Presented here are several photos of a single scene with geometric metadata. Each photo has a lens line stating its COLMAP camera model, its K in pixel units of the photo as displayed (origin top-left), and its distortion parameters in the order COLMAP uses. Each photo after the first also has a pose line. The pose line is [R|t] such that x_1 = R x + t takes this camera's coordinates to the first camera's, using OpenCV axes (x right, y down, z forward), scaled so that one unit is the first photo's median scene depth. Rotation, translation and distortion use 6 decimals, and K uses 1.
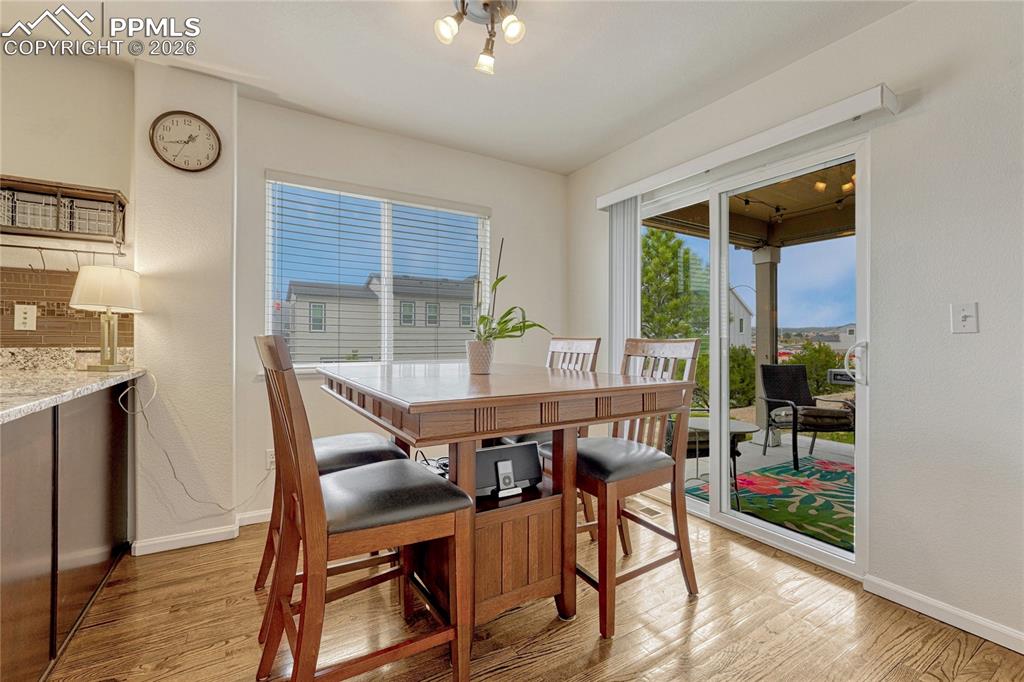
lens RADIAL K [[426.5, 0, 500.8], [0, 426.5, 335.0], [0, 0, 1]] dist [-0.000627, 0.000116]
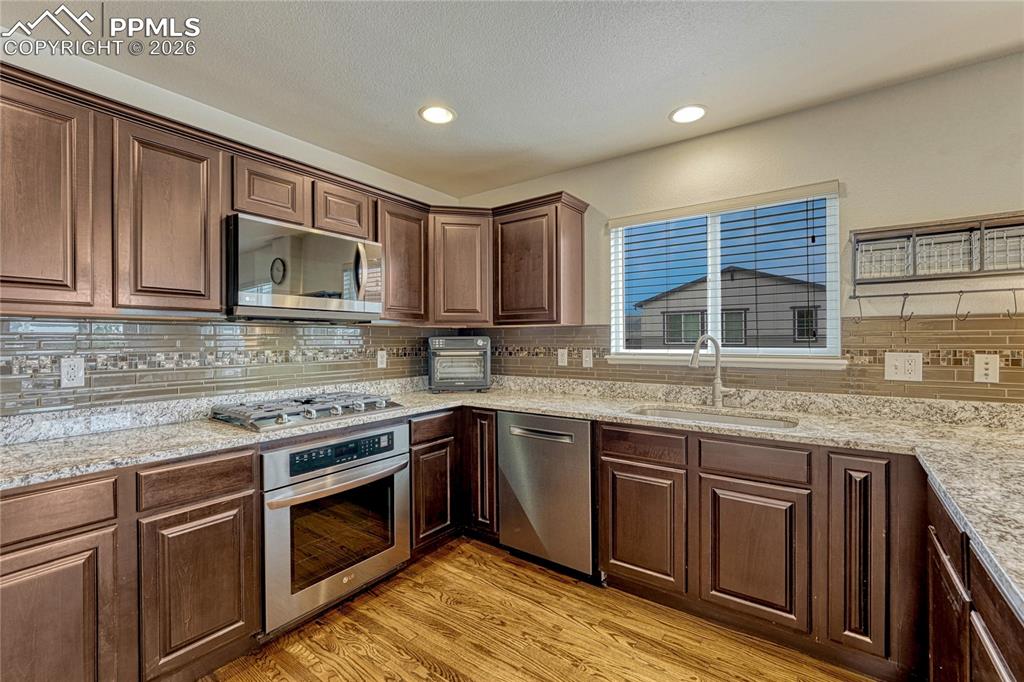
lens RADIAL K [[446.9, 0, 512.0], [0, 446.9, 341.0], [0, 0, 1]] dist [0.000424, 0.000211]
pose [[0.401277, -0.008784, -0.915914, -0.649970], [0.009971, 0.999937, -0.005221, -0.102776], [0.915902, -0.007038, 0.401340, -0.287849]]
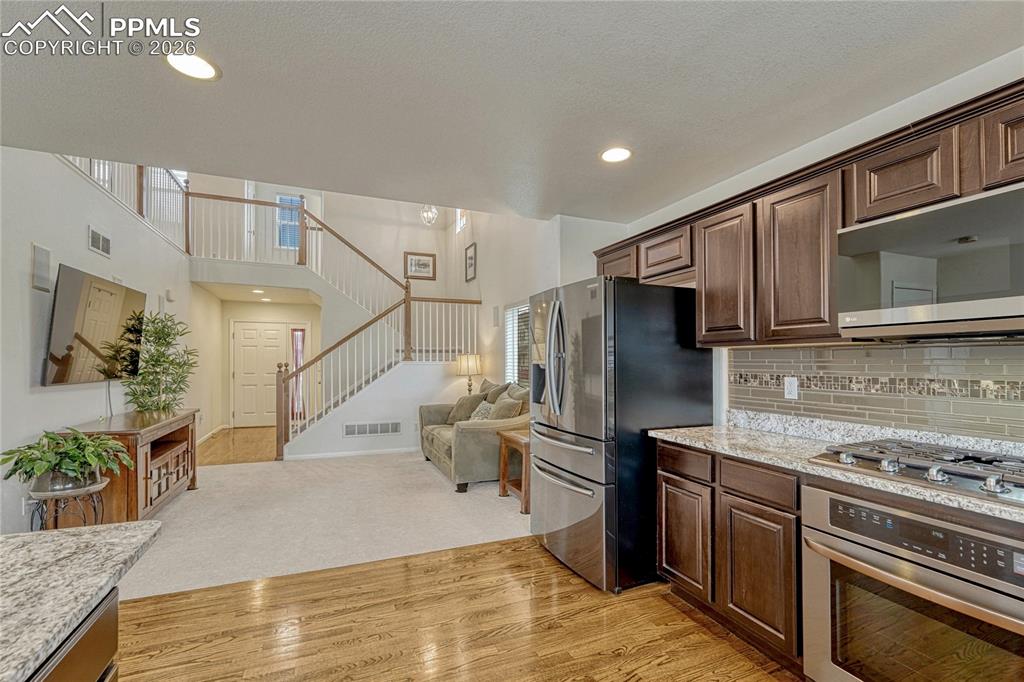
lens RADIAL K [[437.3, 0, 521.9], [0, 437.3, 359.5], [0, 0, 1]] dist [-0.022236, 0.000217]
pose [[-0.992918, -0.008934, 0.118466, -1.233564], [-0.010087, 0.999907, -0.009137, -0.112518], [-0.118373, -0.010267, -0.992916, 0.497927]]
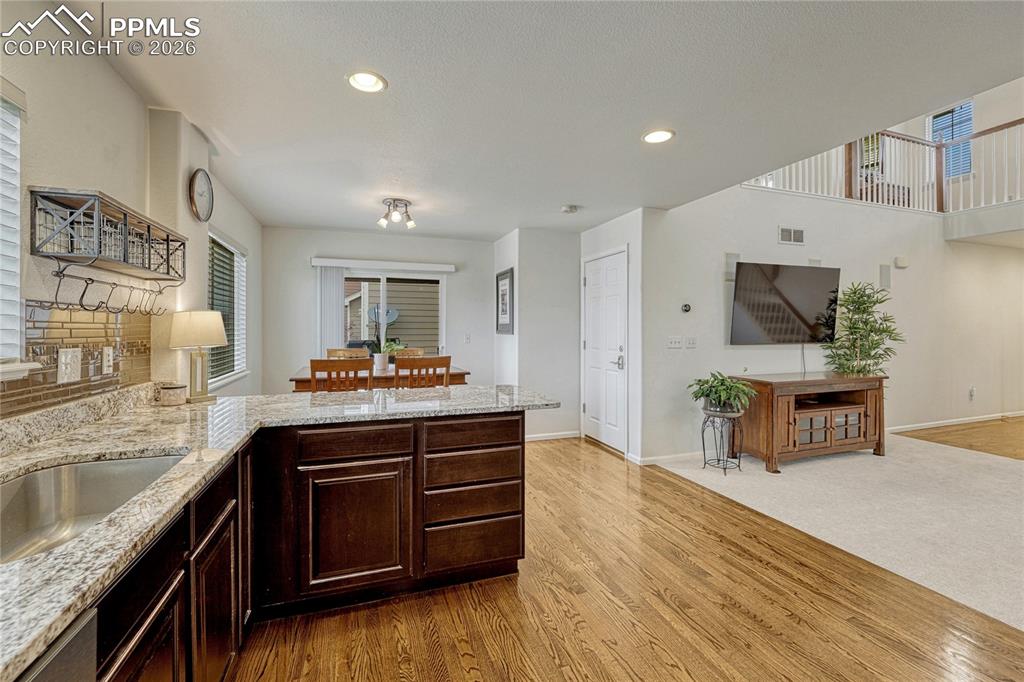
lens RADIAL K [[439.5, 0, 508.4], [0, 439.5, 328.7], [0, 0, 1]] dist [-0.000991, 0.000097]
pose [[0.194855, -0.009264, 0.980788, -1.864615], [-0.002334, 0.999948, 0.009909, -0.120919], [-0.980829, -0.004220, 0.194823, -0.036431]]
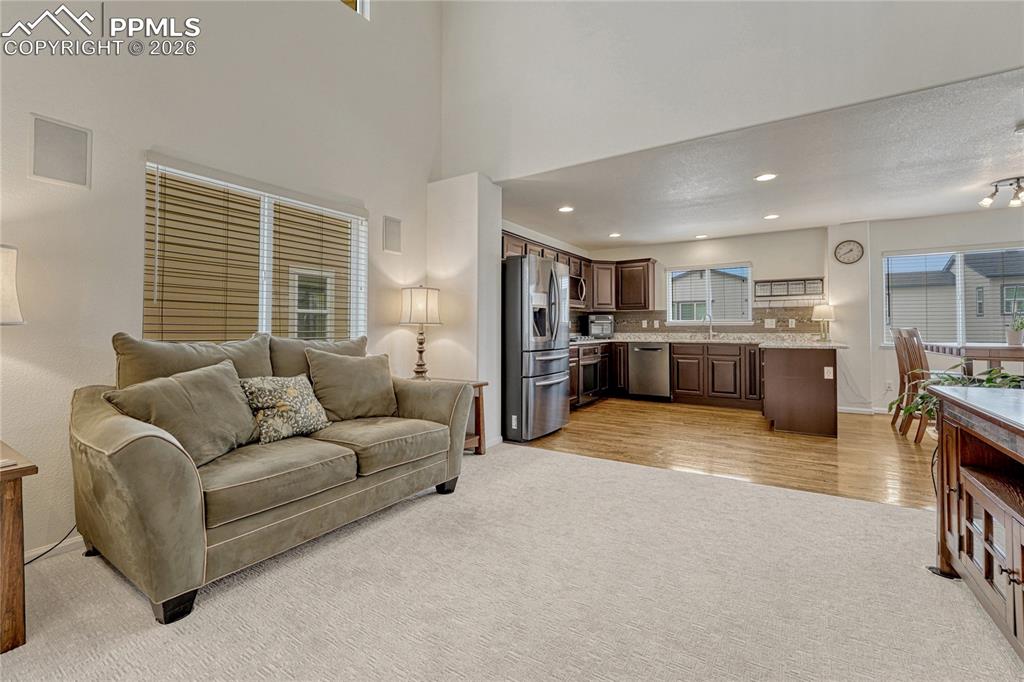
lens RADIAL K [[430.2, 0, 514.2], [0, 430.2, 324.0], [0, 0, 1]] dist [-0.011839, -0.000099]
pose [[0.453512, -0.019482, -0.891037, 0.651288], [0.008194, 0.999810, -0.017689, 0.001312], [0.891212, 0.000721, 0.453586, -2.048720]]
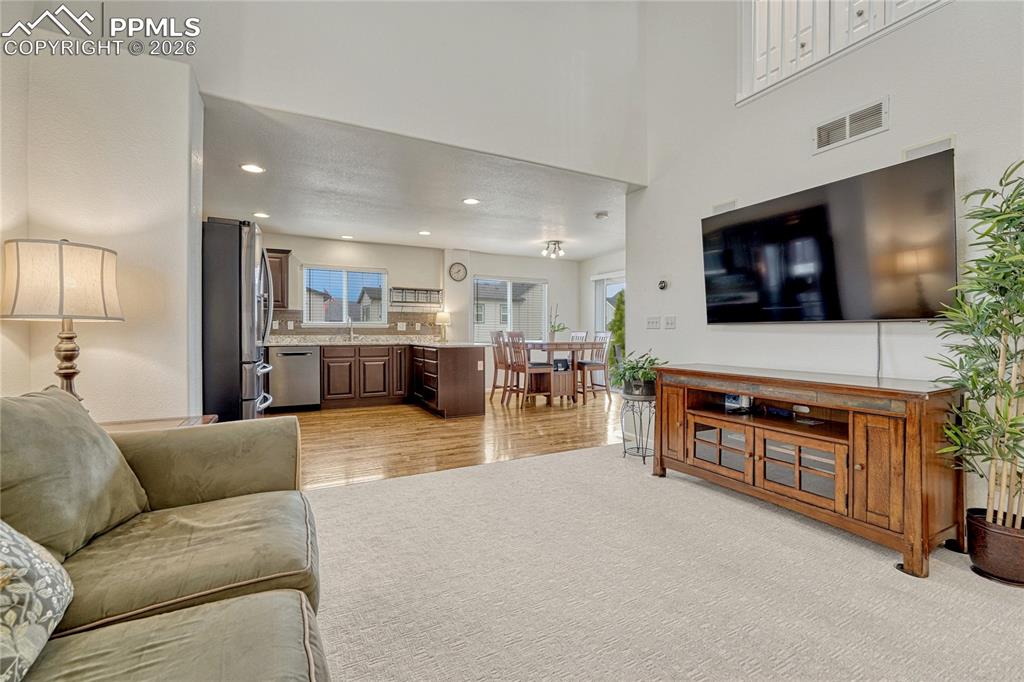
lens RADIAL K [[426.5, 0, 500.8], [0, 426.5, 335.0], [0, 0, 1]] dist [-0.000627, 0.000116]
pose [[0.997491, -0.005130, -0.070608, -0.199288], [0.005876, 0.999929, 0.010366, -0.003911], [0.070550, -0.010755, 0.997450, -2.390397]]
